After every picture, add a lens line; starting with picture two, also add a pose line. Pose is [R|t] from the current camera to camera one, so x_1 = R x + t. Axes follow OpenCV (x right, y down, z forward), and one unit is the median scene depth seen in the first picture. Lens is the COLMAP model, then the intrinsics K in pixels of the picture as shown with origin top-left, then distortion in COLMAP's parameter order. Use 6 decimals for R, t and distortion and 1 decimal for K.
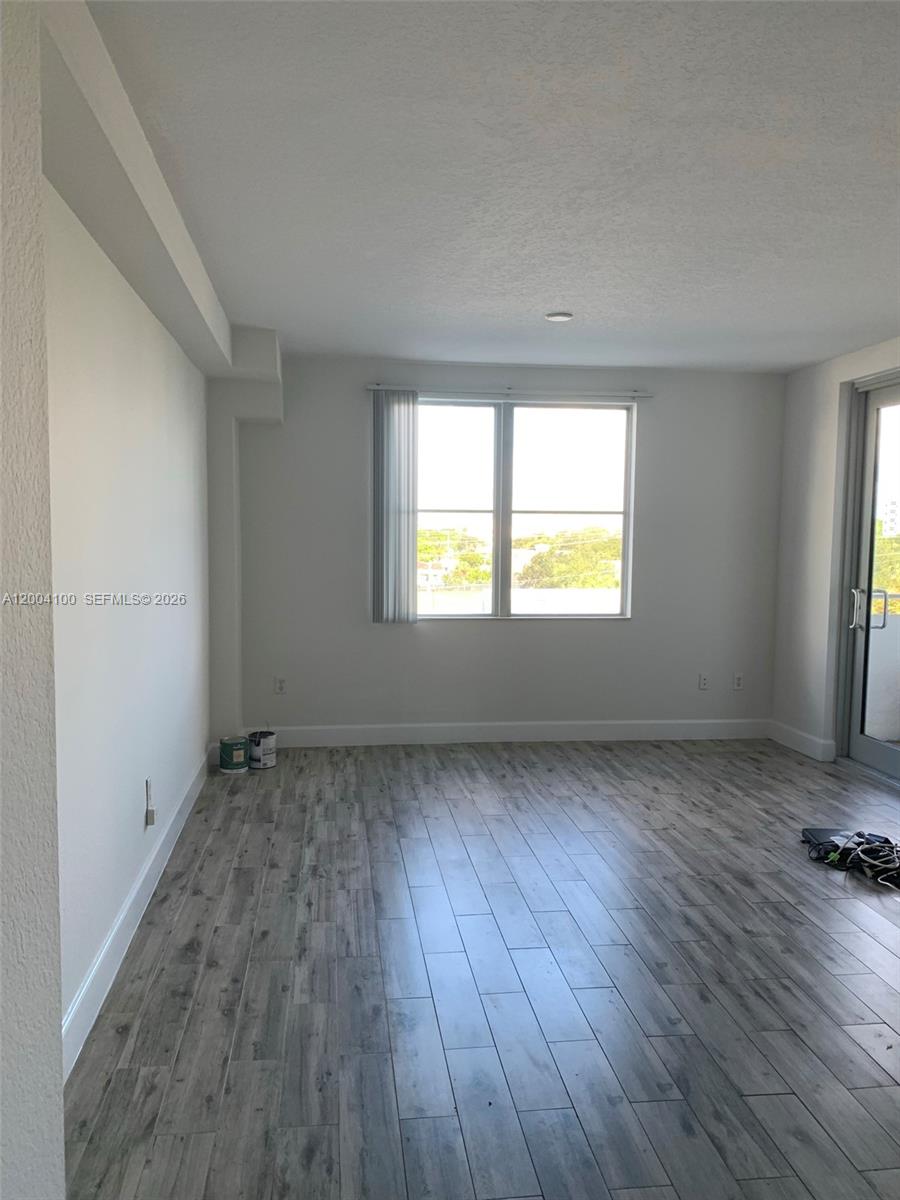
lens RADIAL K [[923.9, 0, 442.8], [0, 923.9, 610.7], [0, 0, 1]] dist [0.017264, -0.013105]
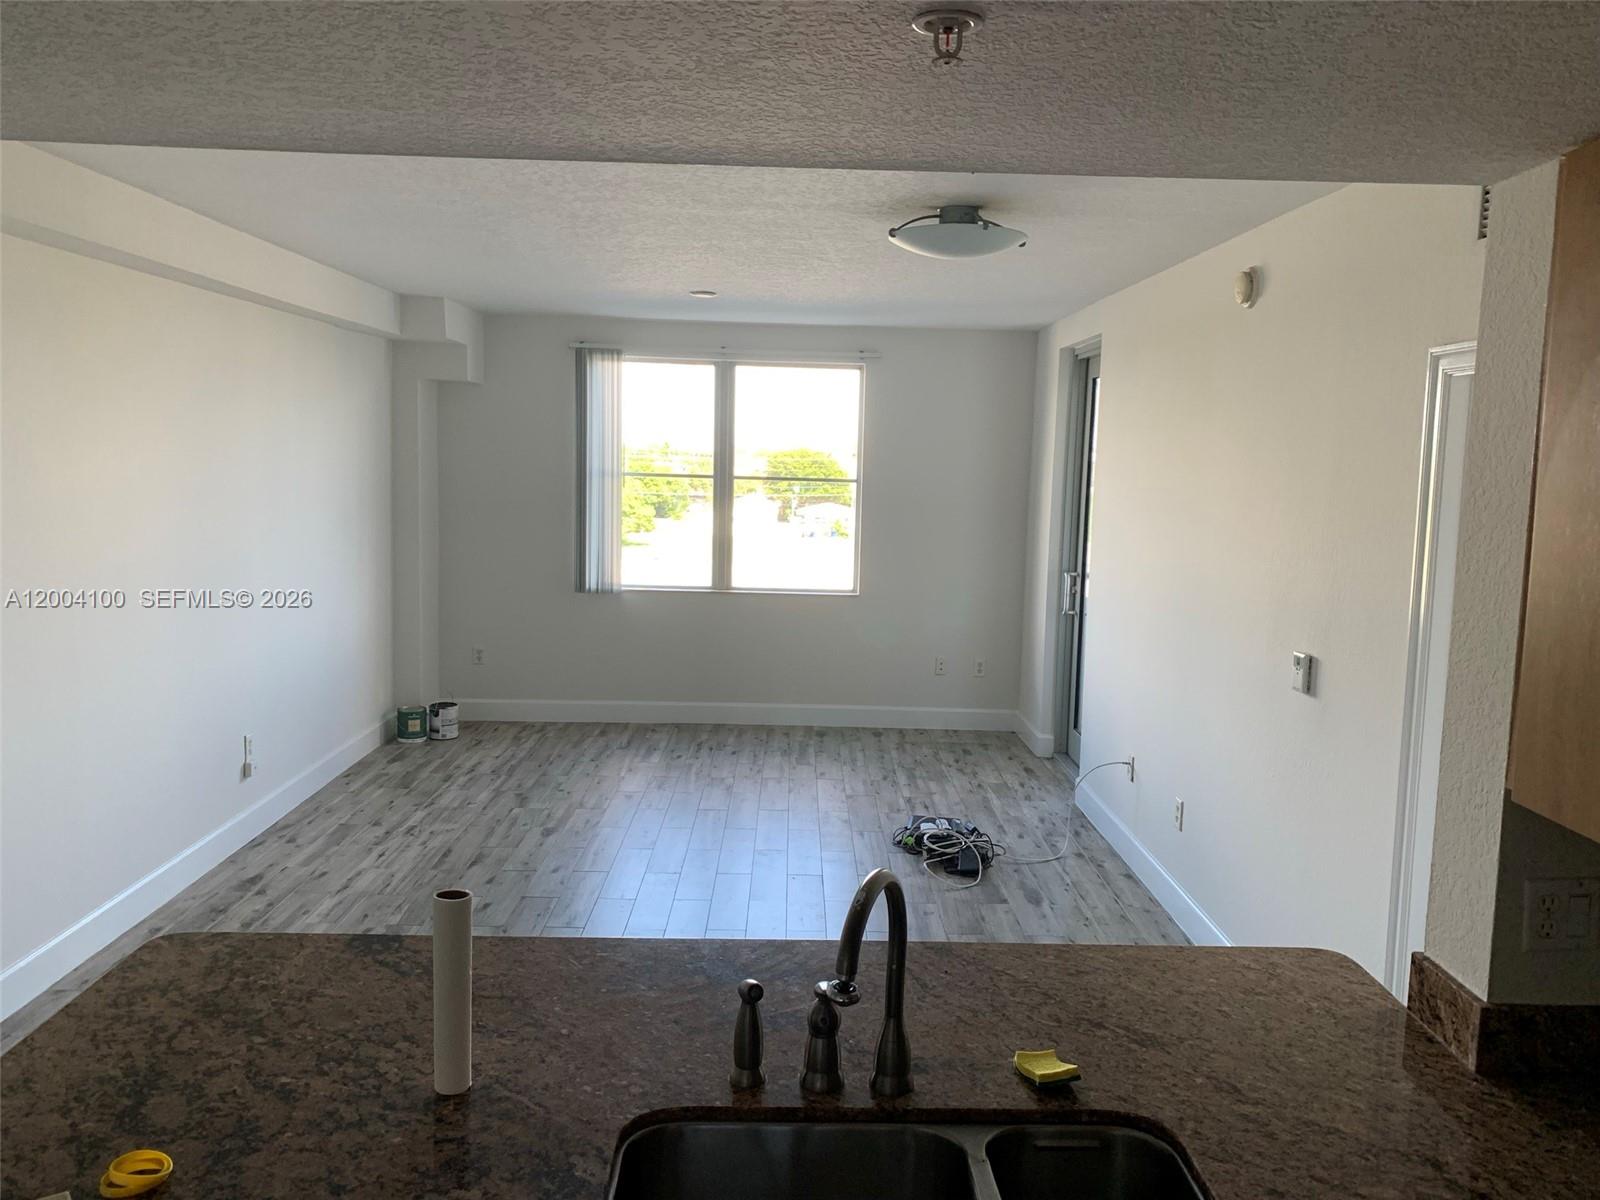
lens RADIAL K [[1231.9, 0, 801.1], [0, 1231.9, 566.6], [0, 0, 1]] dist [0.017264, -0.013105]
pose [[0.993581, 0.025597, -0.110191, 0.412839], [-0.025179, 0.999669, 0.005191, -0.037091], [0.110288, -0.002383, 0.993897, -0.328518]]
